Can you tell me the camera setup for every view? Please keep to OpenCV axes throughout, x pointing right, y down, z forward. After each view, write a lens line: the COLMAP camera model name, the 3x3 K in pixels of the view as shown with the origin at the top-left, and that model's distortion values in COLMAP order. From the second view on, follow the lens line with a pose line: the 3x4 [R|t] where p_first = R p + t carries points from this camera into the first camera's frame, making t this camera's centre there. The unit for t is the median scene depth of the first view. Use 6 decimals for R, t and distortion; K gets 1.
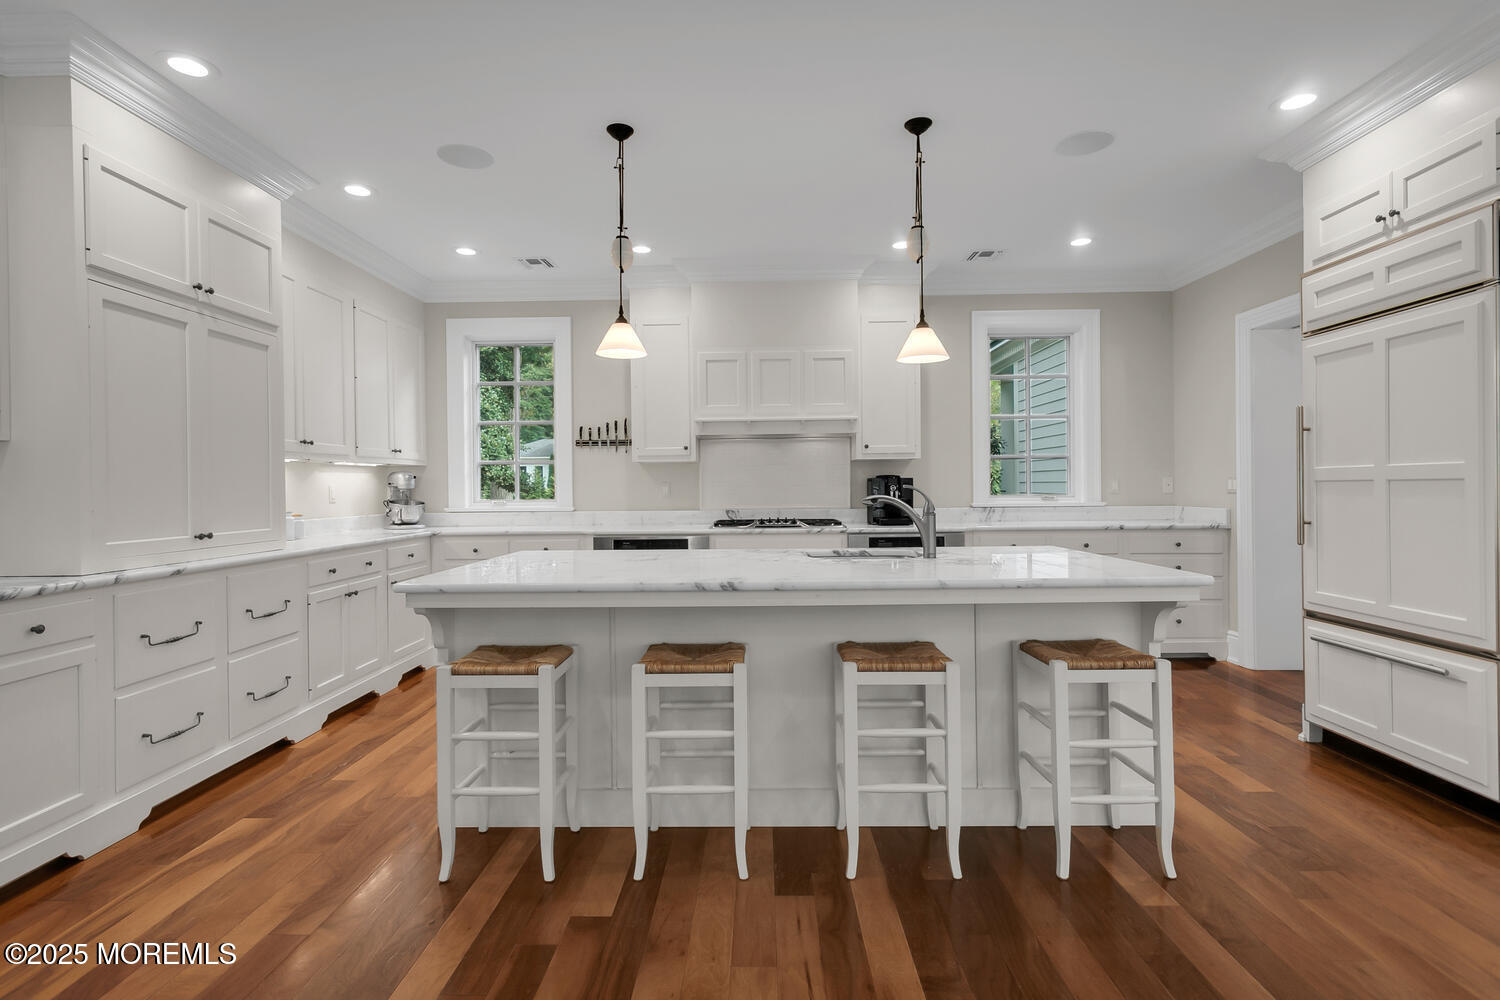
lens RADIAL K [[721.5, 0, 746.6], [0, 721.5, 490.2], [0, 0, 1]] dist [0.002477, 0.000459]
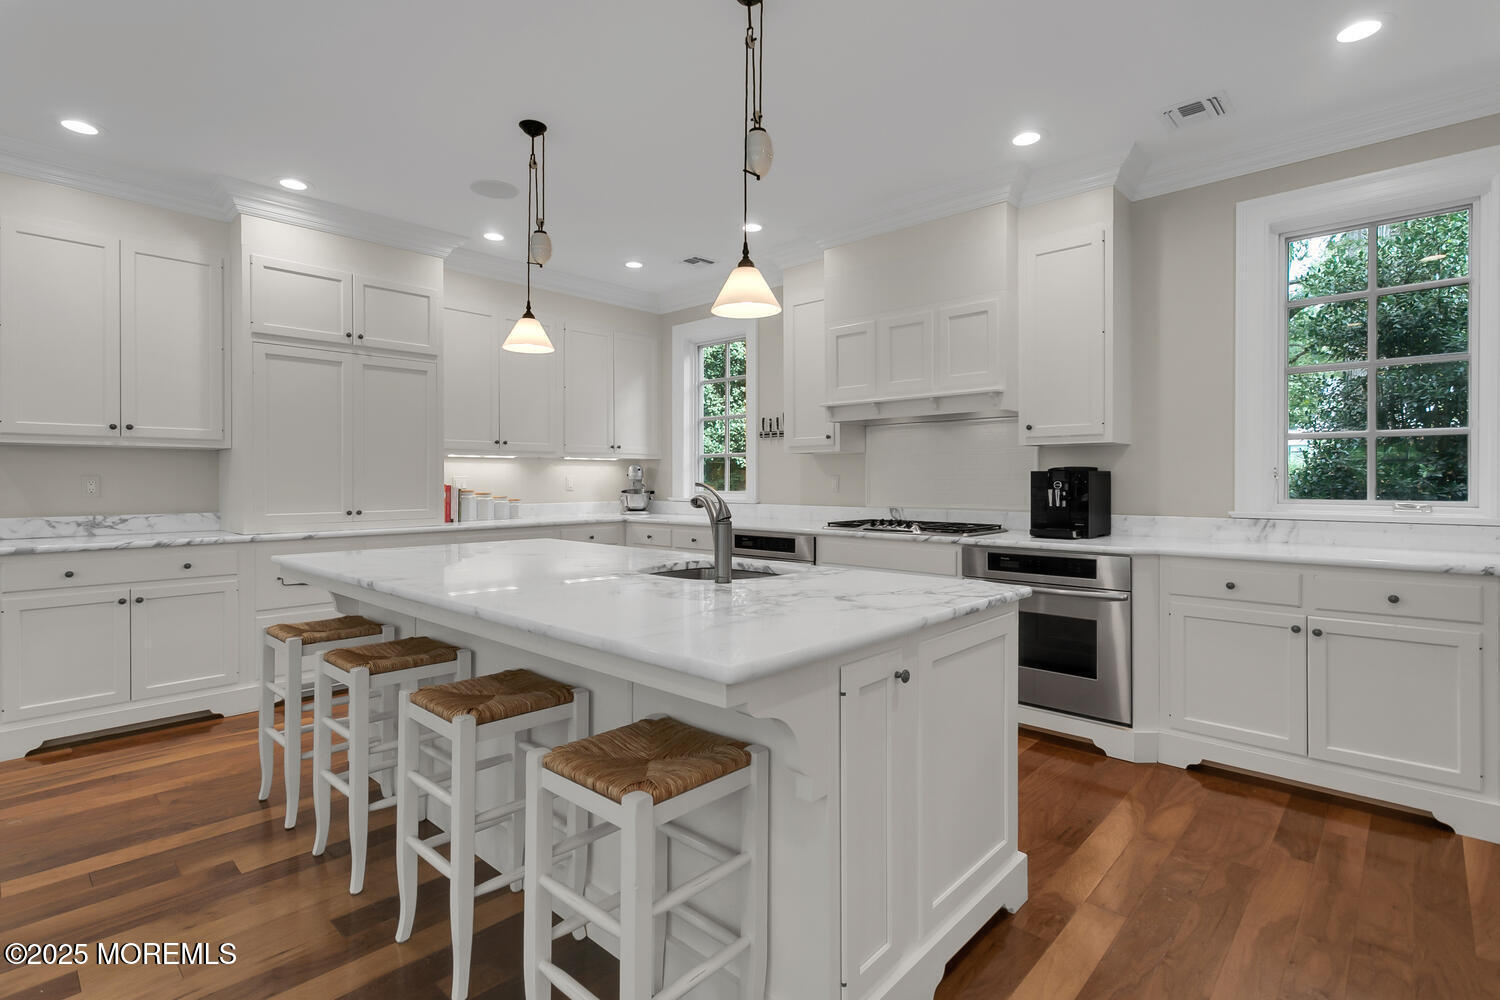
lens RADIAL K [[718.9, 0, 751.7], [0, 718.9, 483.5], [0, 0, 1]] dist [0.003119, 0.000039]
pose [[0.748193, 0.013552, -0.663343, 0.467320], [-0.010270, 0.999908, 0.008844, -0.008479], [0.663402, 0.000195, 0.748263, 0.290962]]
